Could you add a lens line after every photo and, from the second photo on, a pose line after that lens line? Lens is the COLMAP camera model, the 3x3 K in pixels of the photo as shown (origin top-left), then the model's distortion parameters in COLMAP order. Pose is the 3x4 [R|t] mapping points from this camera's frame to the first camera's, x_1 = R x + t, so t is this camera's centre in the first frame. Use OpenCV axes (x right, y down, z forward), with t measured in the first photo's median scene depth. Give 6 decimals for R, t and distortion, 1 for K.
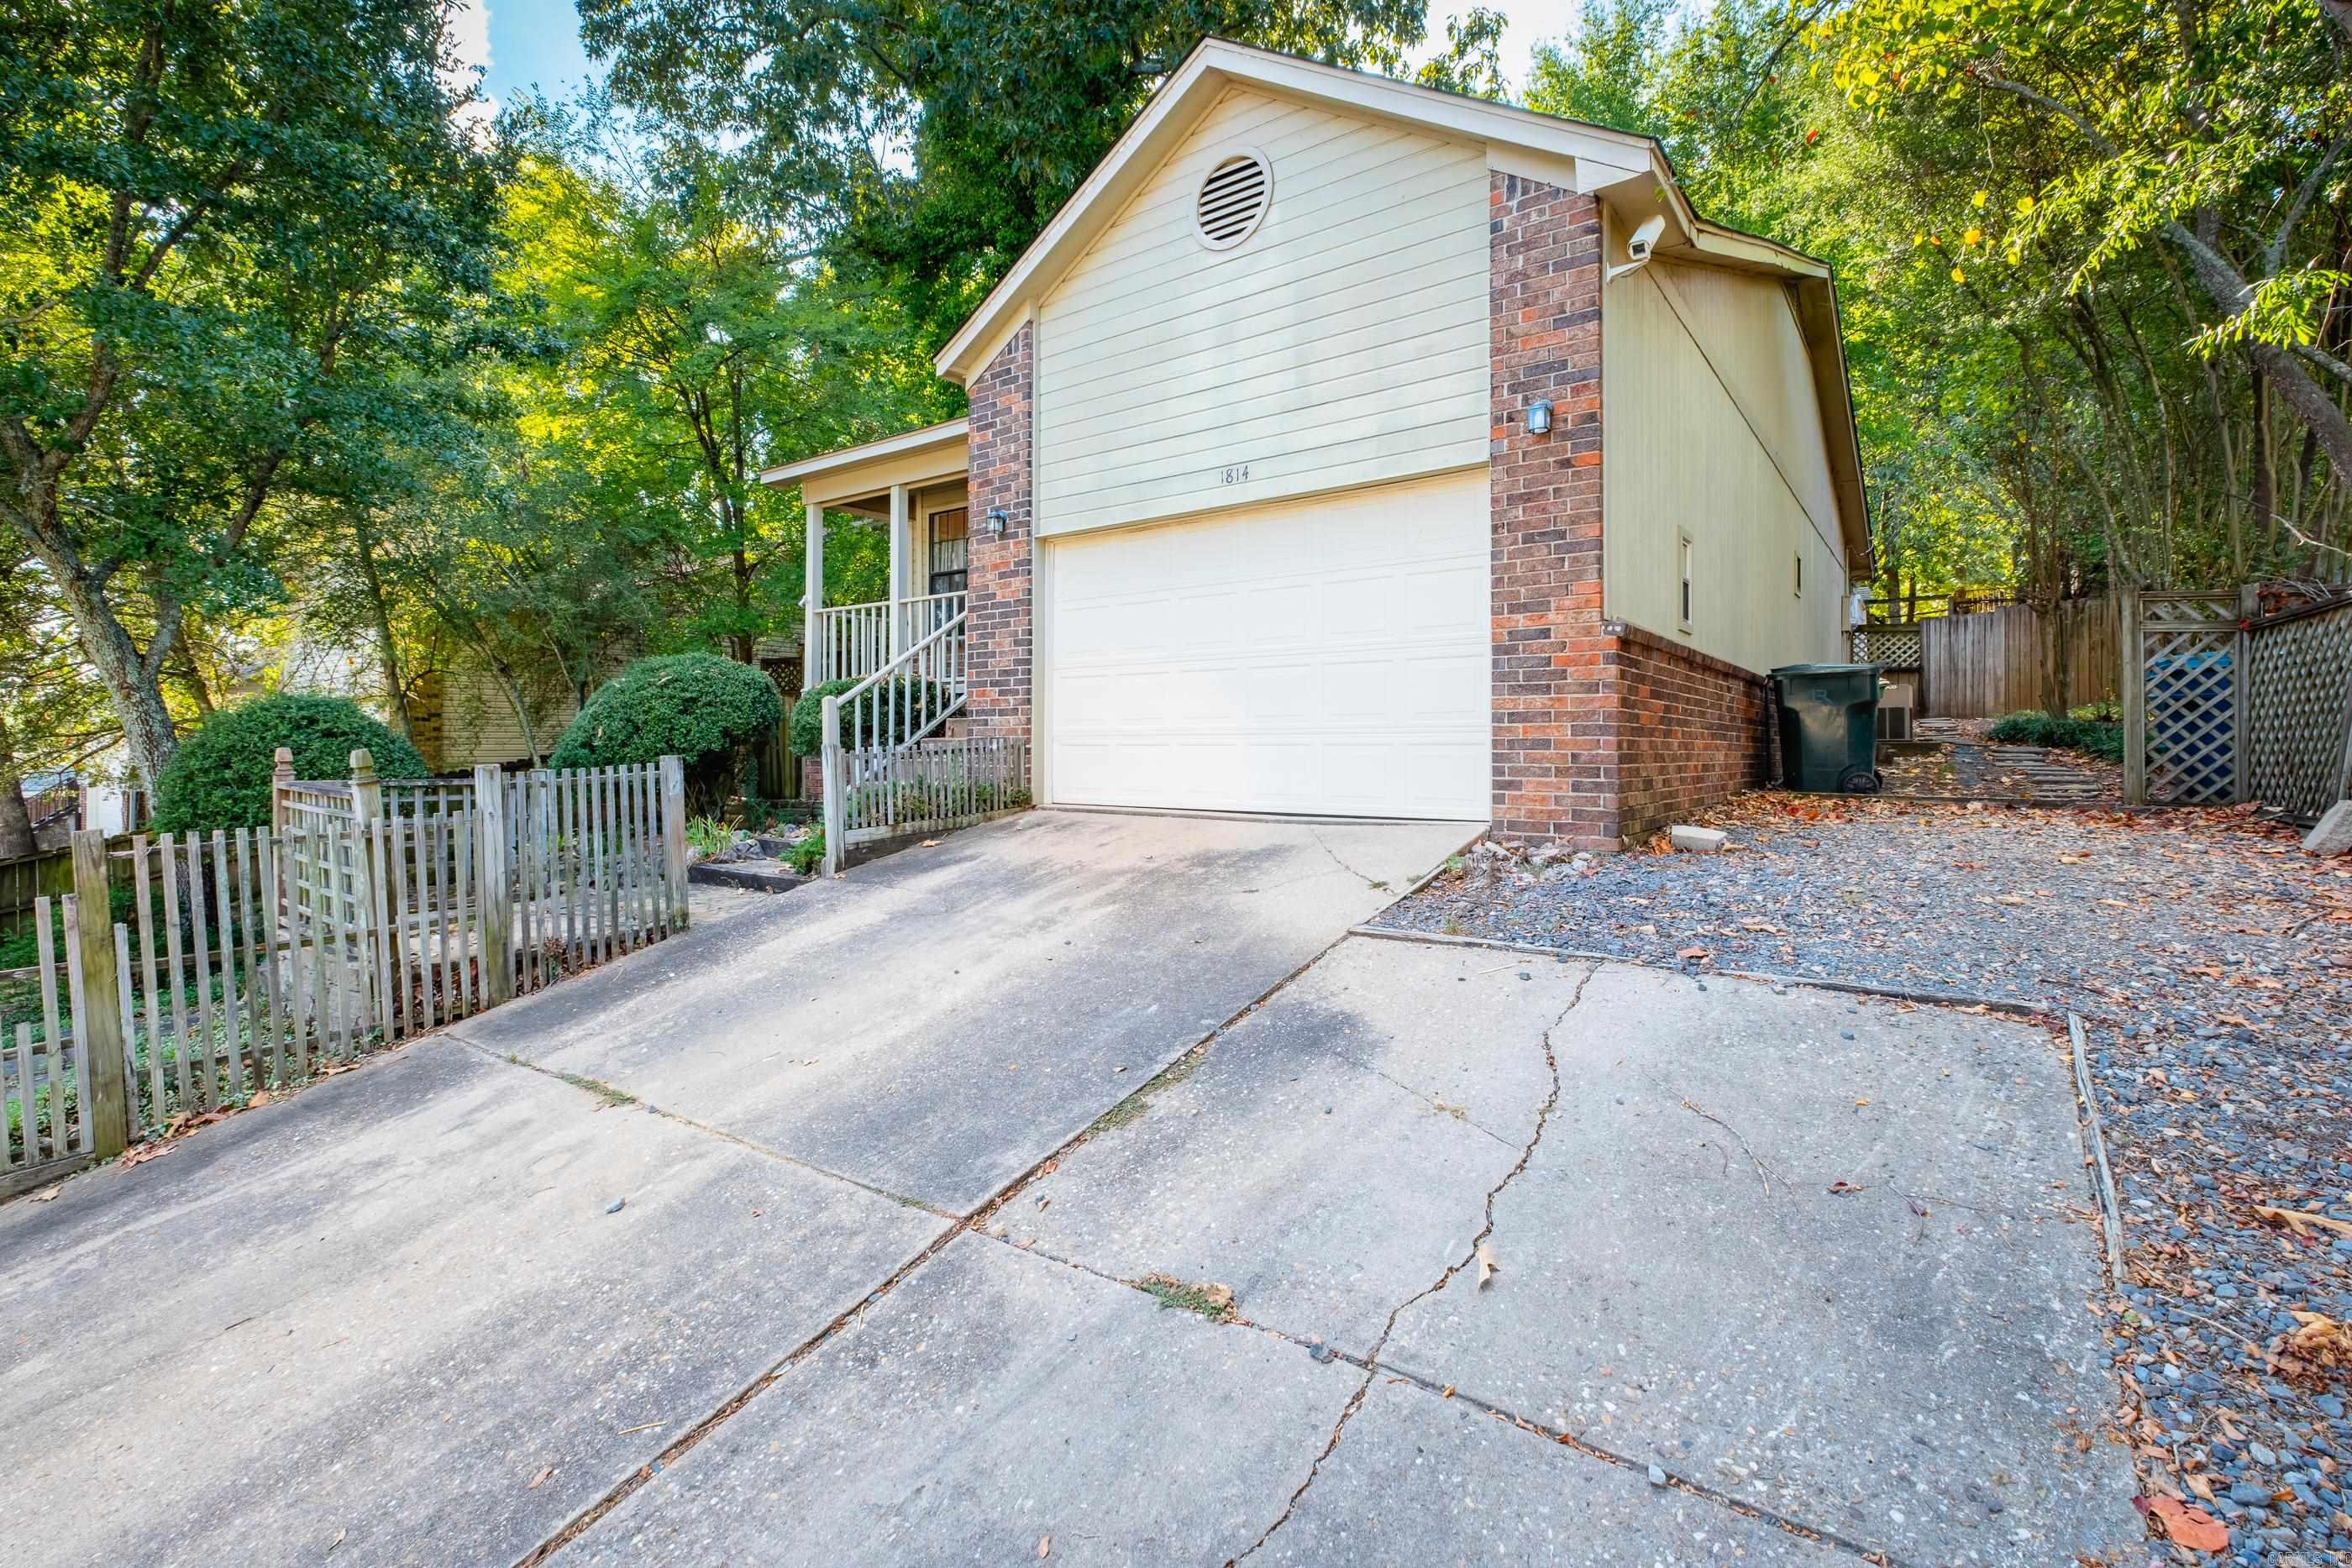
lens RADIAL K [[1034.0, 0, 1186.3], [0, 1034.0, 812.6], [0, 0, 1]] dist [0.009516, -0.007406]
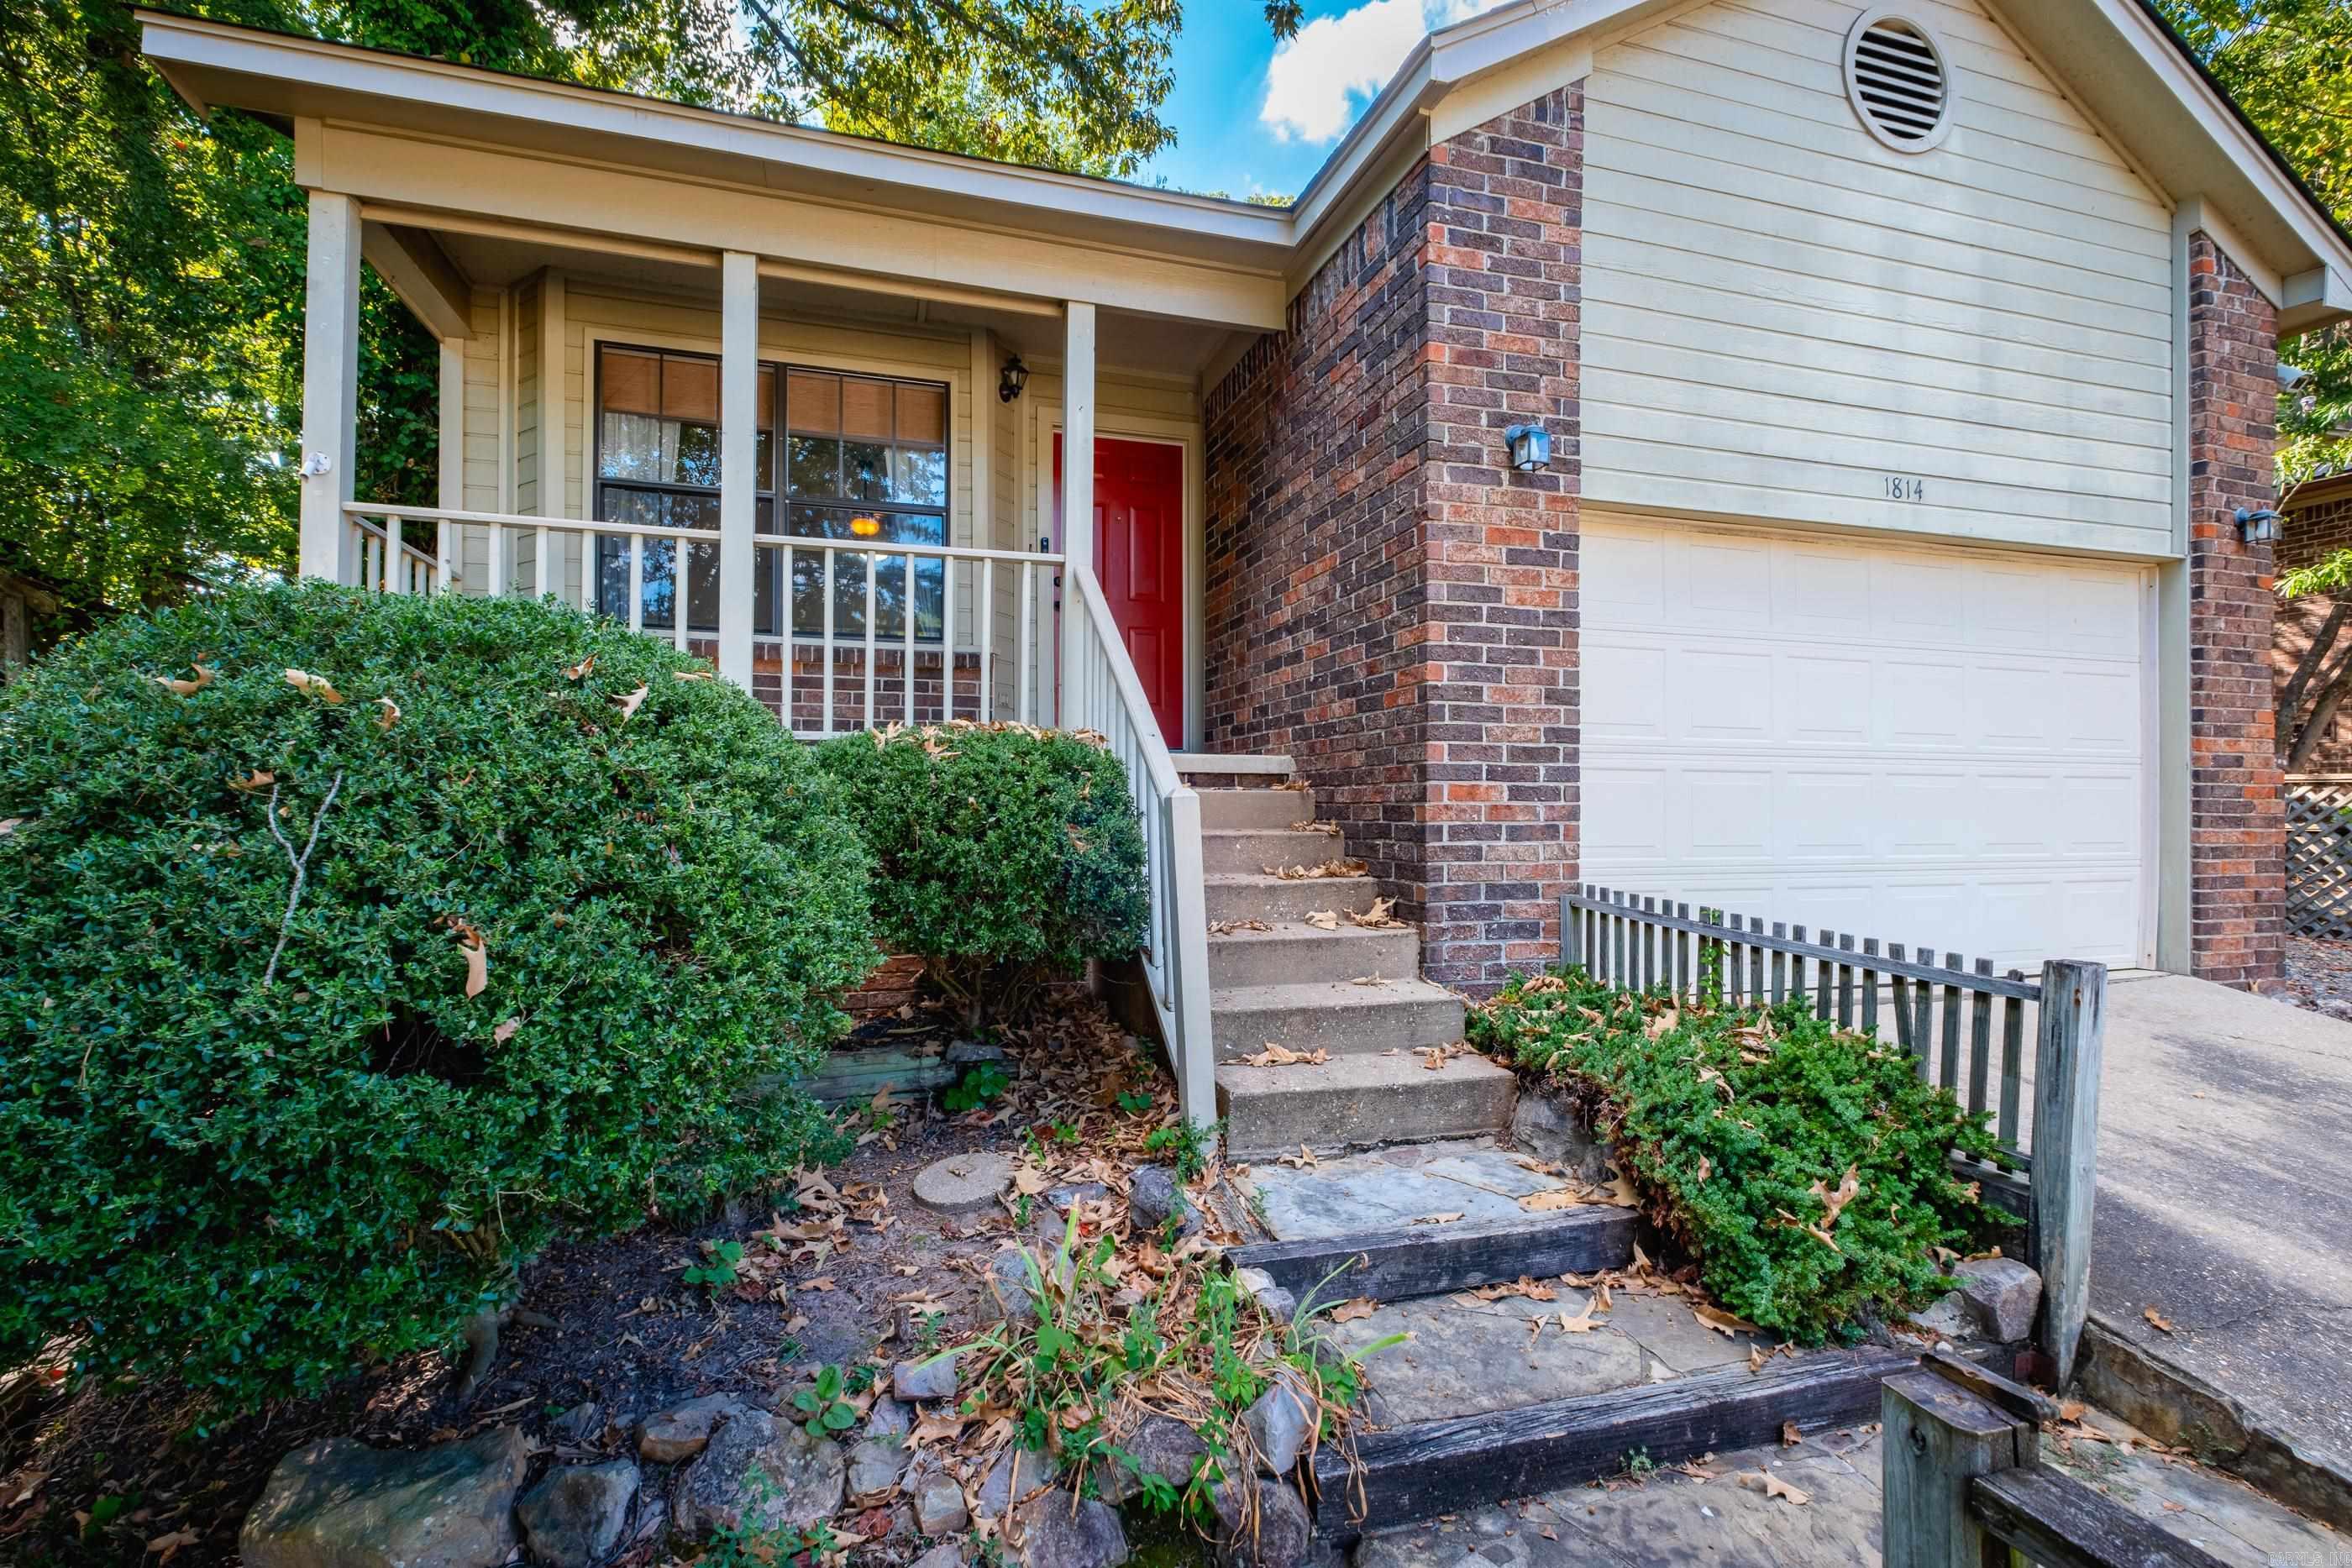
lens RADIAL K [[1034.0, 0, 1186.3], [0, 1034.0, 812.6], [0, 0, 1]] dist [0.009516, -0.007406]
pose [[0.612159, -0.016382, 0.790565, -0.676911], [0.037438, 0.999265, -0.008283, -0.110768], [-0.789848, 0.034668, 0.612322, 0.839075]]
